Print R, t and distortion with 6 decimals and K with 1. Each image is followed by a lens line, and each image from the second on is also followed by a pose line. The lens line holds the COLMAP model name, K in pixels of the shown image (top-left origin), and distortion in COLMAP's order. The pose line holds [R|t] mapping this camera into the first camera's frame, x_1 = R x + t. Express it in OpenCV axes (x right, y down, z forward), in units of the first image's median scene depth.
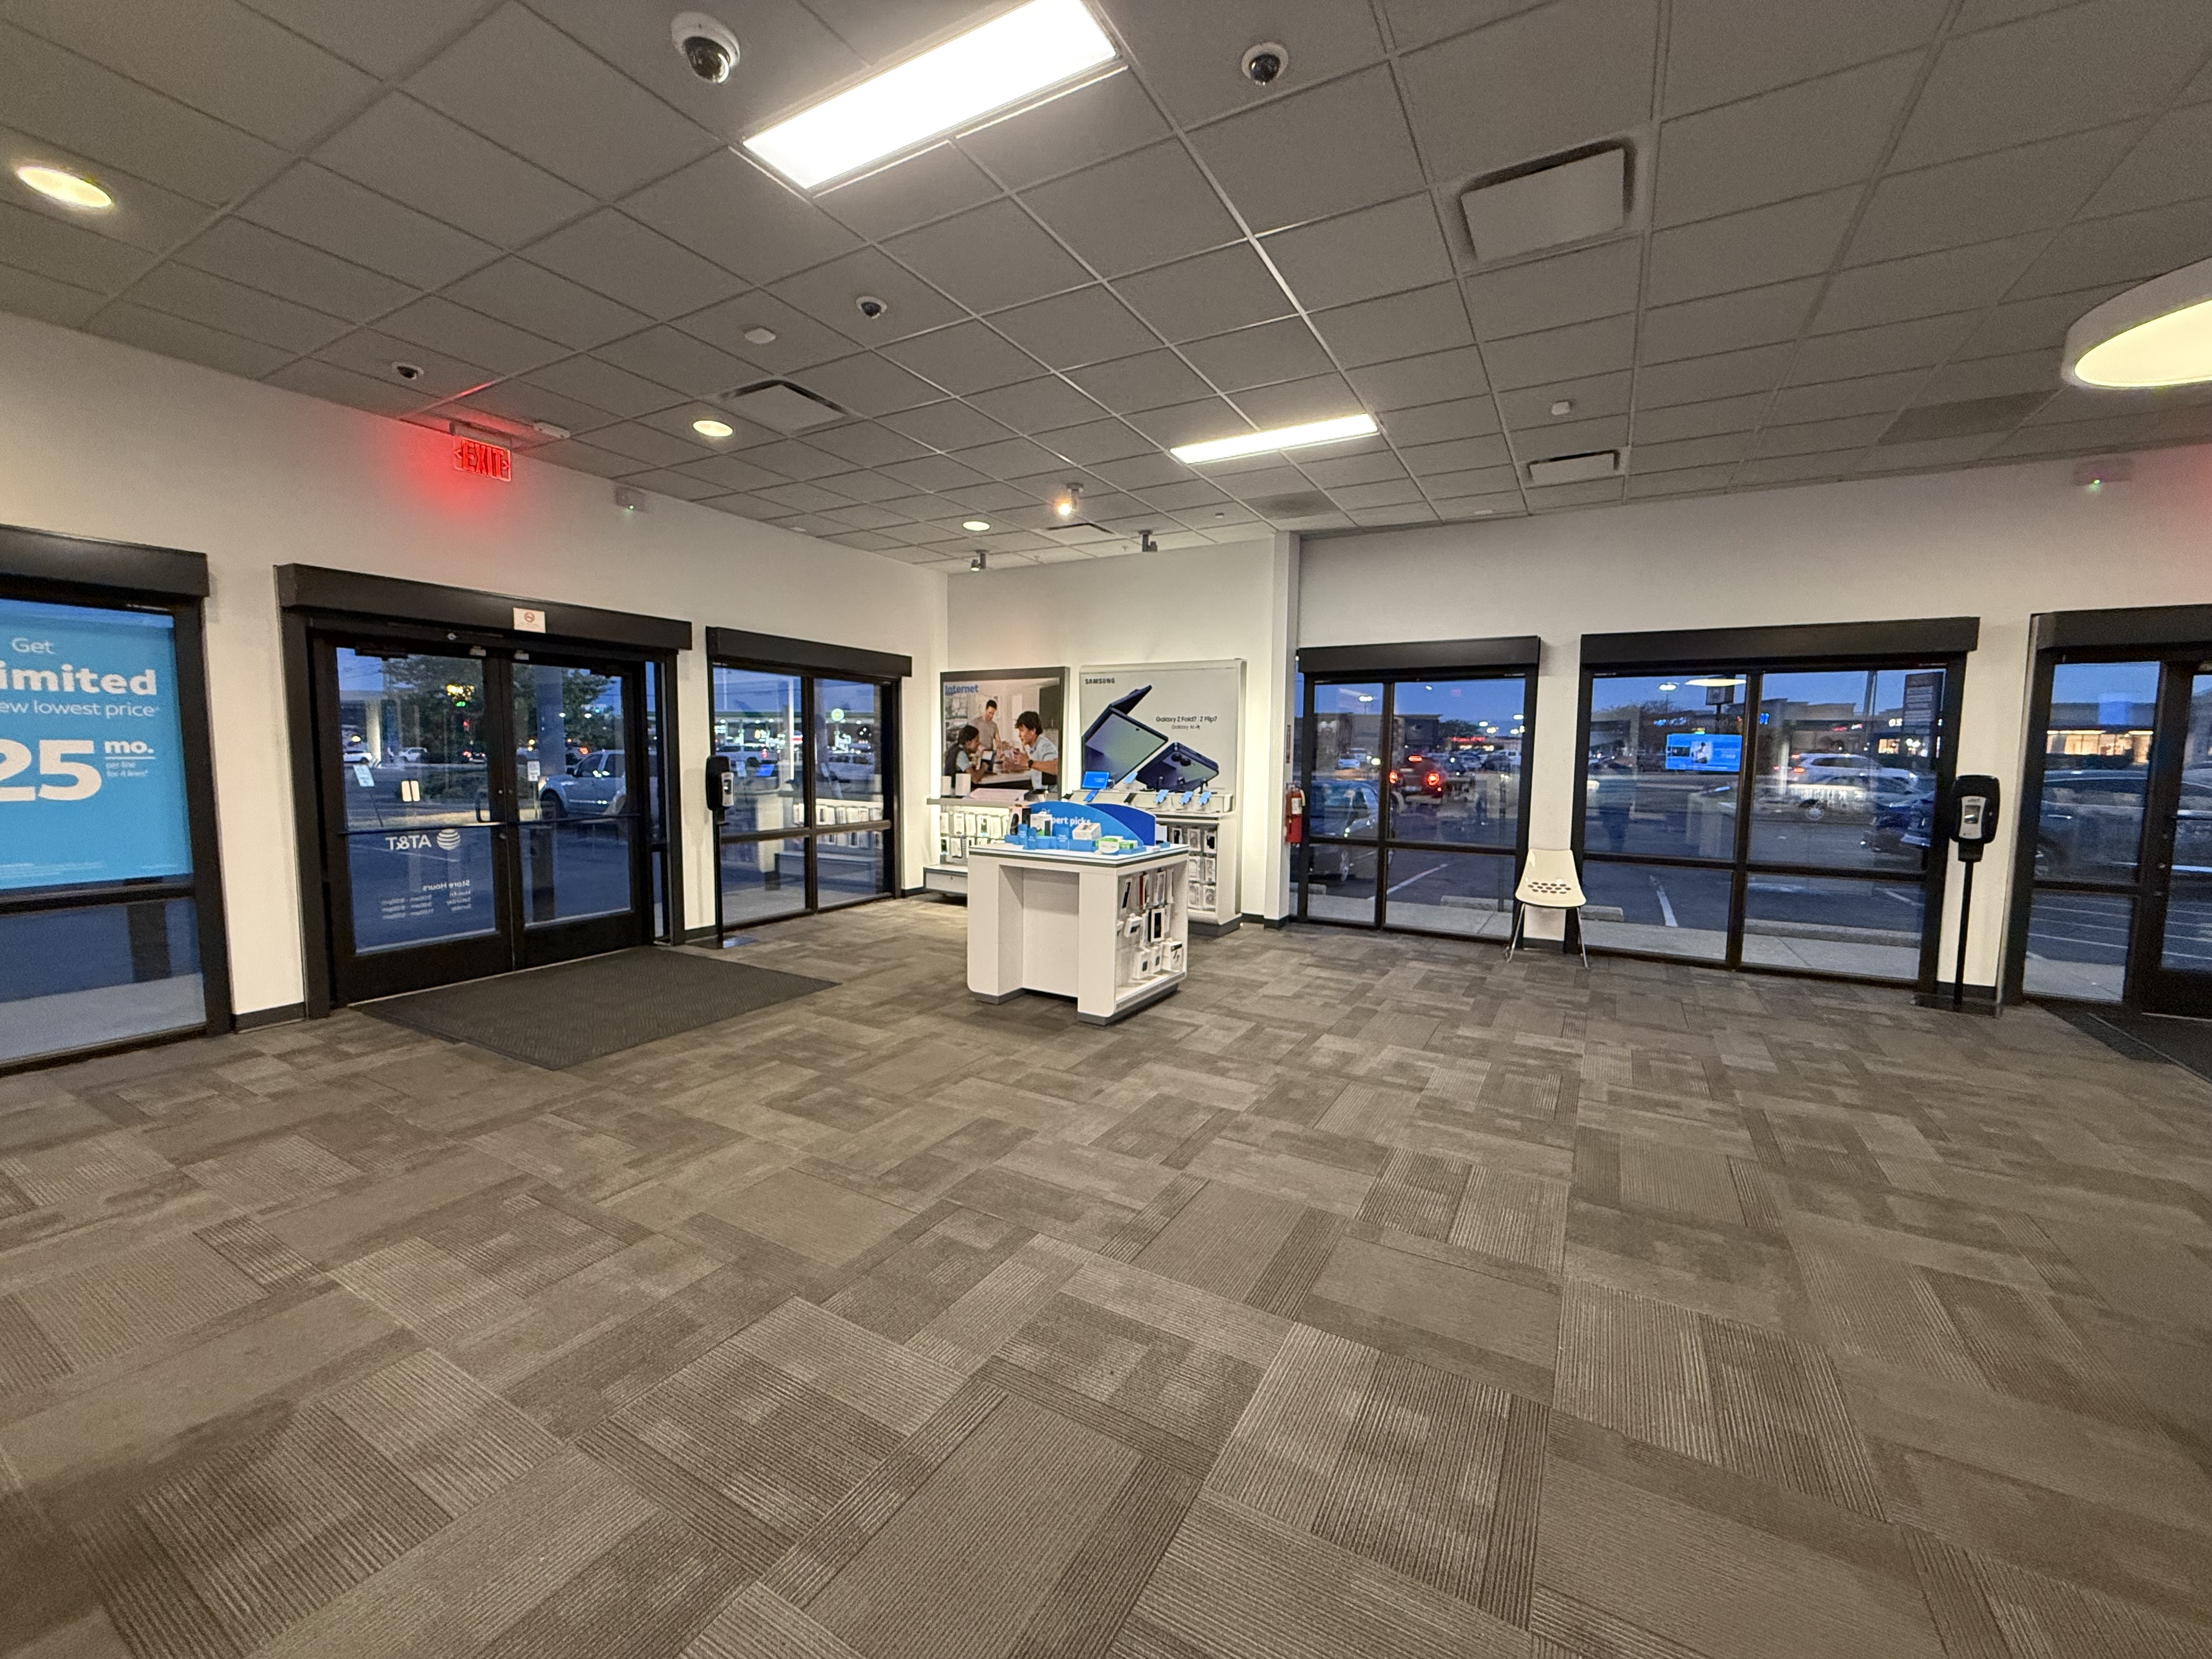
lens RADIAL K [[877.6, 0, 1105.8], [0, 877.6, 834.1], [0, 0, 1]] dist [0.001550, -0.000978]
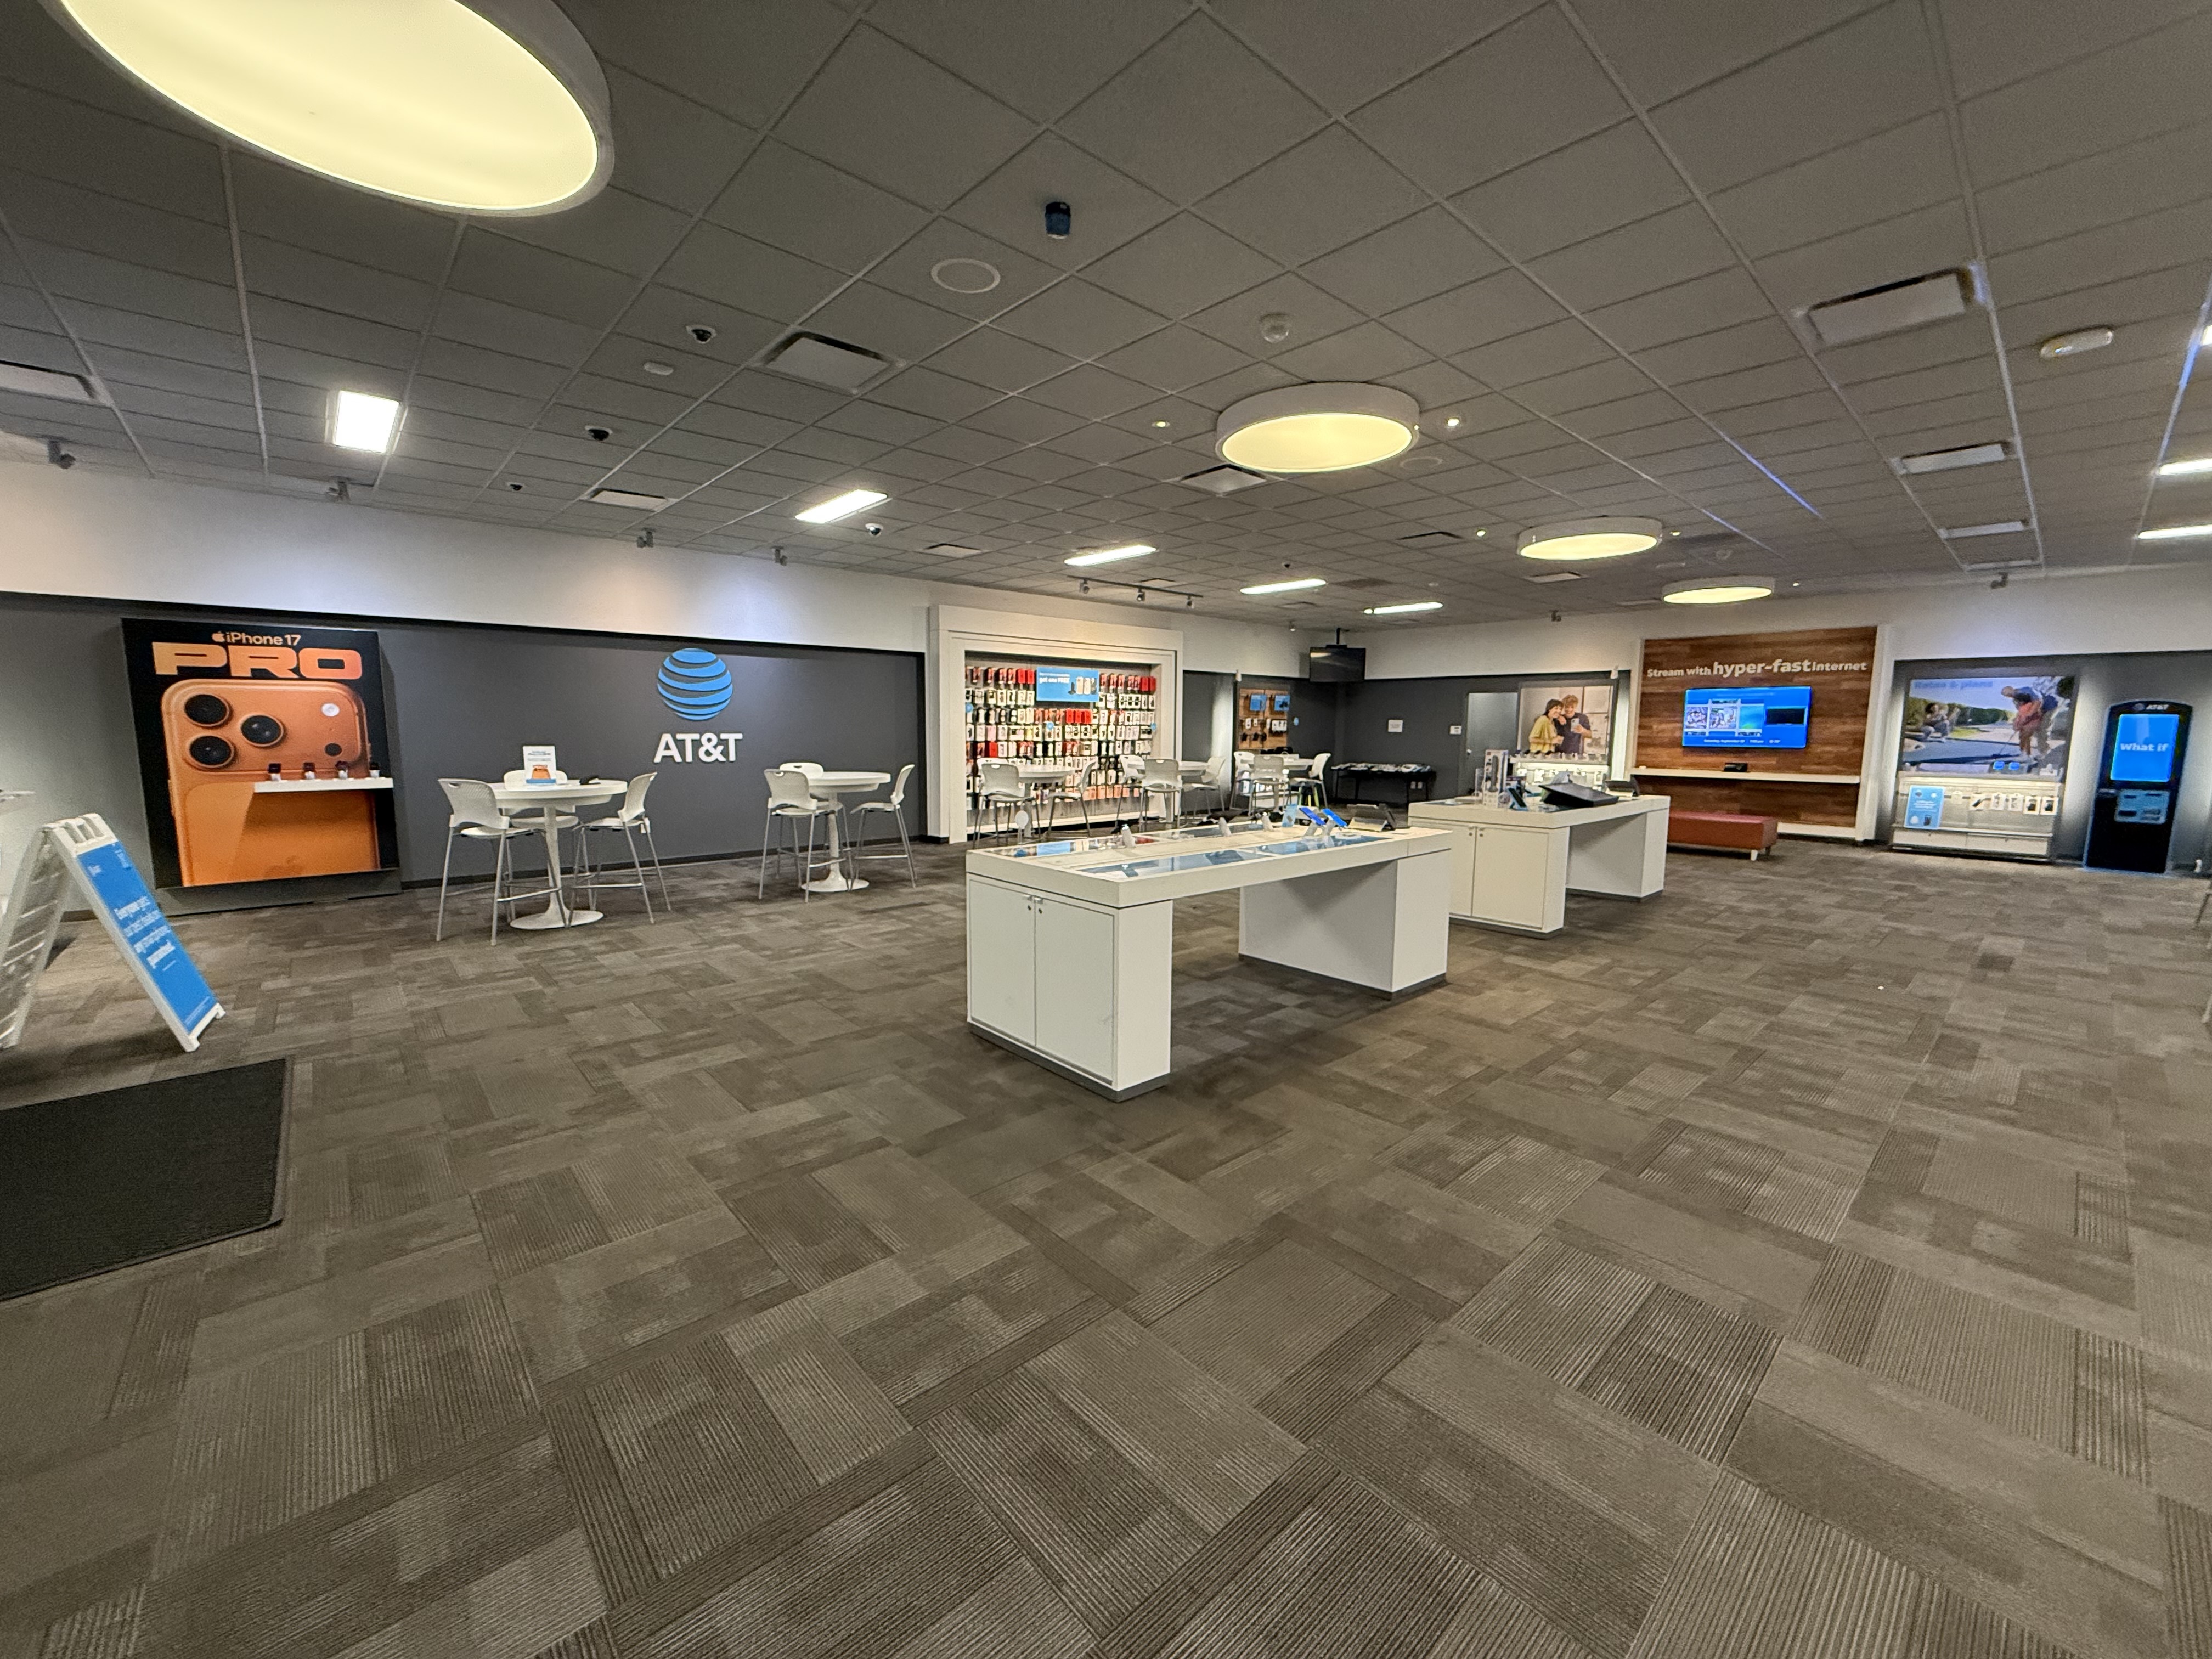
lens RADIAL K [[877.6, 0, 1104.1], [0, 877.6, 831.5], [0, 0, 1]] dist [0.001550, -0.000978]
pose [[-0.949623, -0.057830, 0.308014, 0.298082], [0.009805, 0.976864, 0.213635, -0.082574], [-0.313243, 0.205893, -0.927085, 0.843368]]
